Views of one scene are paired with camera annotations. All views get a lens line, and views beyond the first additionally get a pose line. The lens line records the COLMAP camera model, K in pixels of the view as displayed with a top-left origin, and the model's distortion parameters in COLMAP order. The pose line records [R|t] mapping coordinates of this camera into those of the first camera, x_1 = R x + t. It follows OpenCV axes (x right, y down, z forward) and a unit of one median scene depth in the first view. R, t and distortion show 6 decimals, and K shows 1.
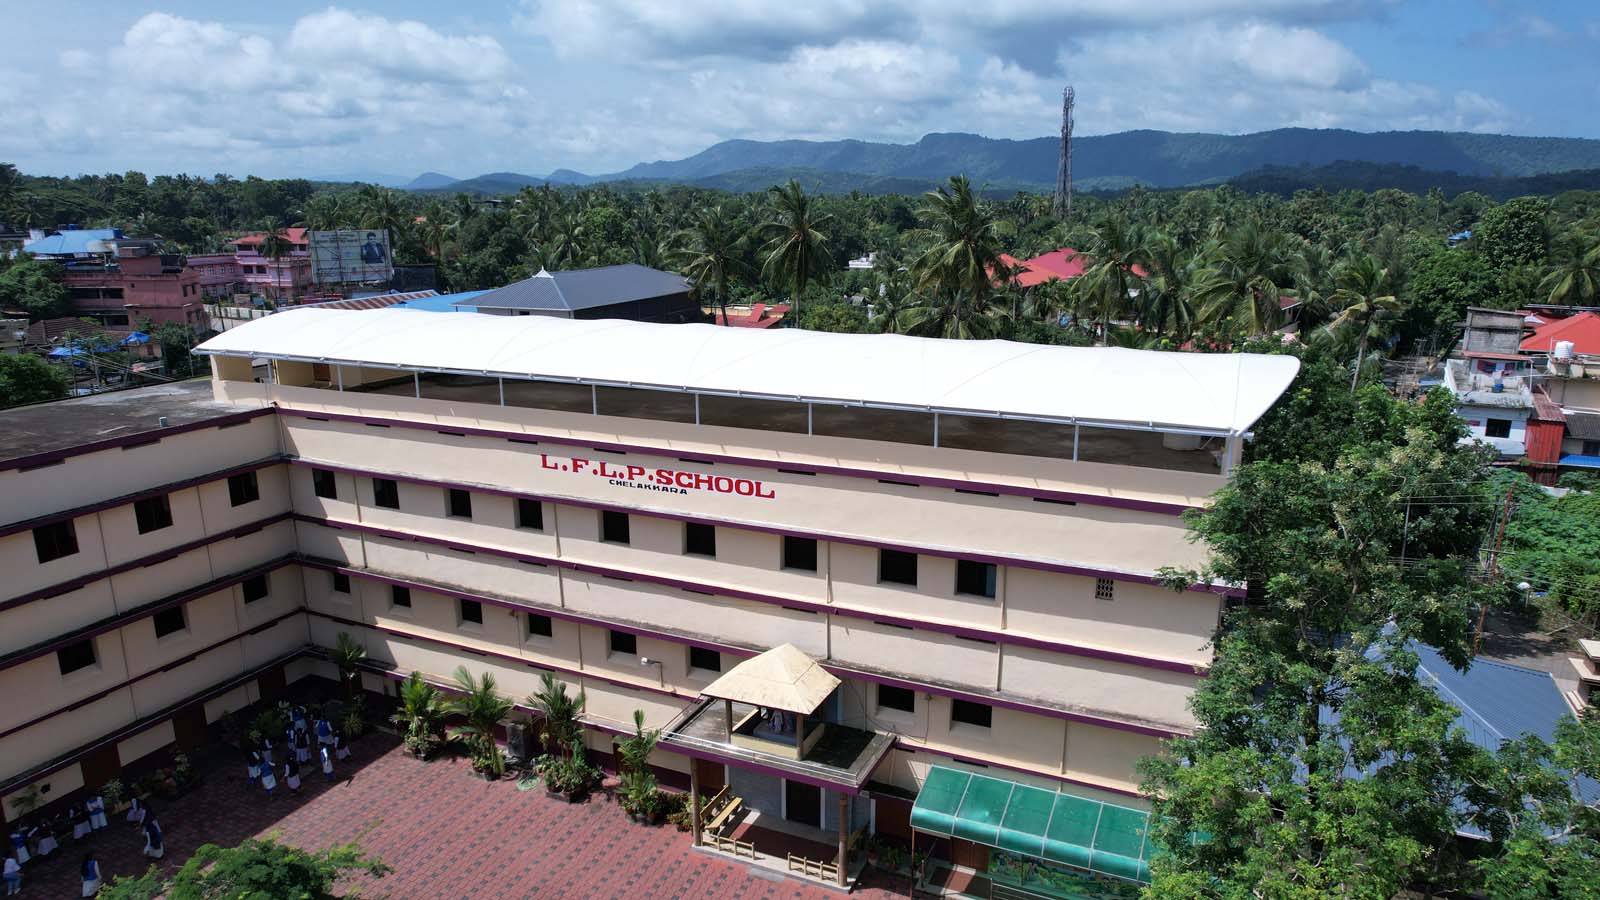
lens RADIAL K [[1011.4, 0, 800.0], [0, 1011.4, 450.0], [0, 0, 1]] dist [-0.027898, 0.000965]
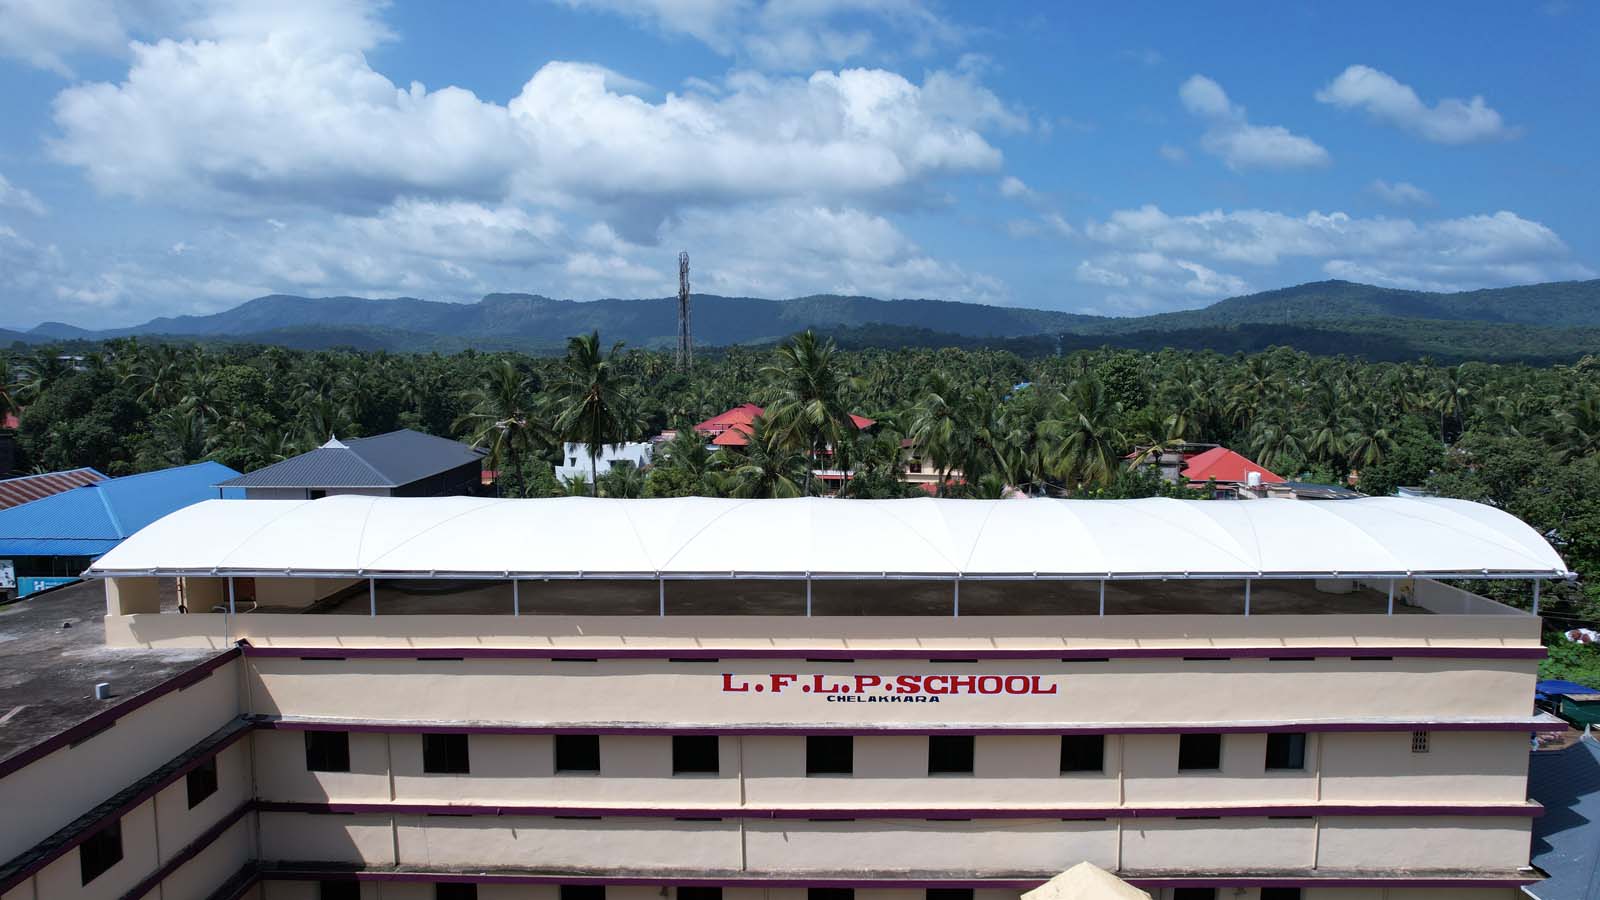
lens RADIAL K [[1038.9, 0, 800.0], [0, 1038.9, 450.0], [0, 0, 1]] dist [-0.062518, 0.053260]
pose [[0.912128, -0.028689, 0.408901, -0.533021], [0.091323, 0.986698, -0.134485, -0.054301], [-0.399604, 0.160010, 0.902615, 0.230456]]
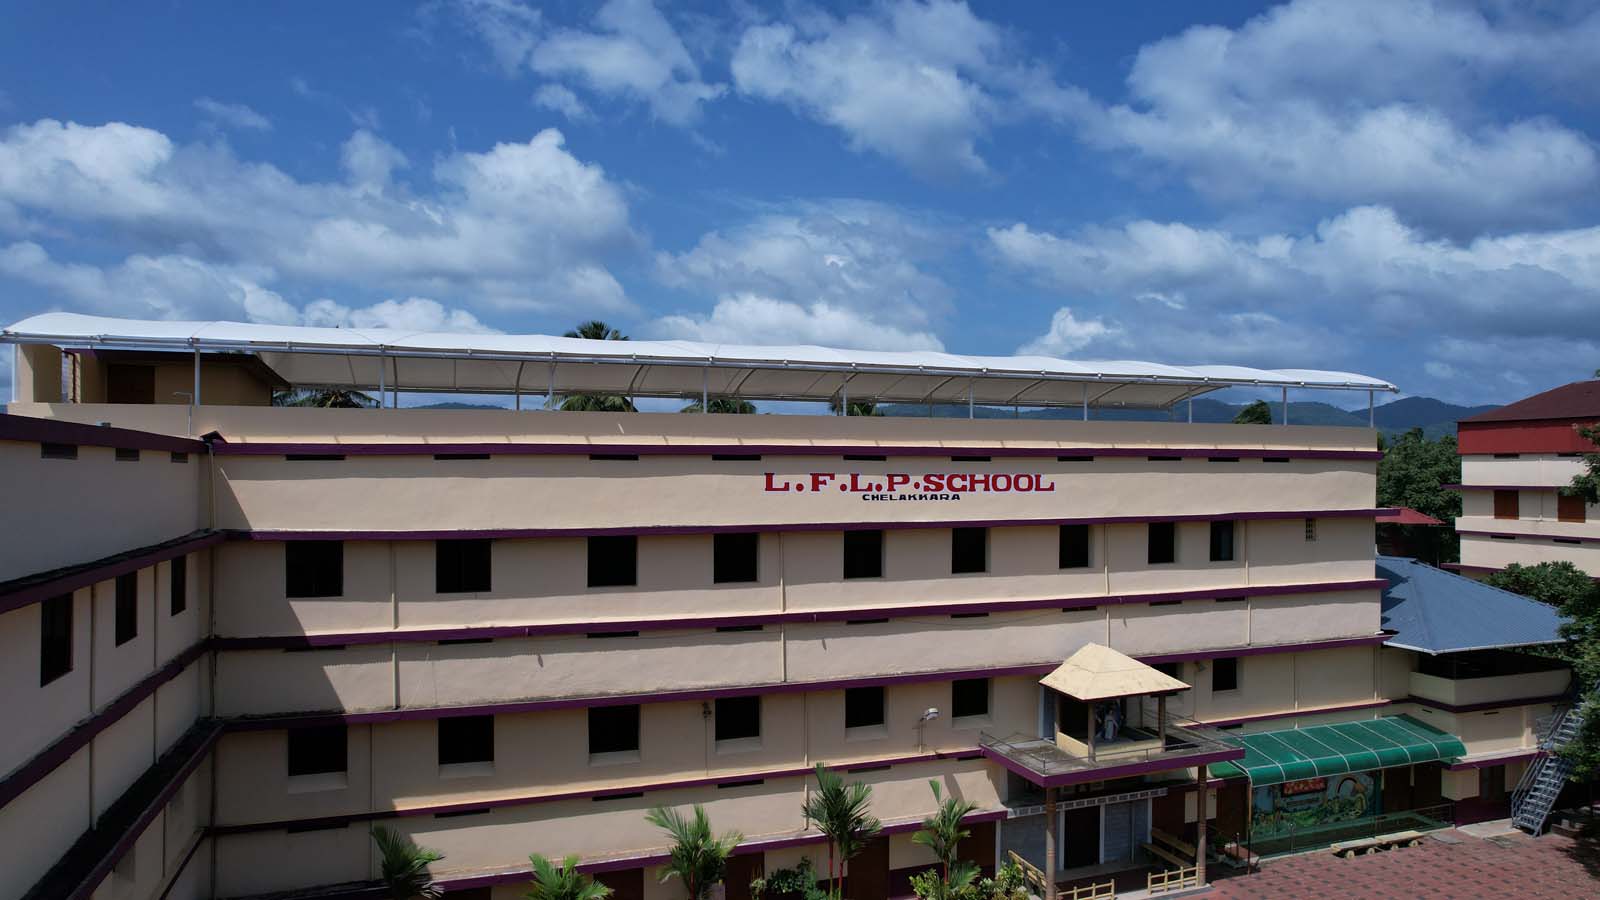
lens RADIAL K [[1038.9, 0, 800.0], [0, 1038.9, 450.0], [0, 0, 1]] dist [-0.062518, 0.053260]
pose [[0.703873, 0.026014, 0.709849, -0.810414], [0.166980, 0.965265, -0.200948, 0.152535], [-0.690420, 0.259973, 0.675081, 0.453269]]
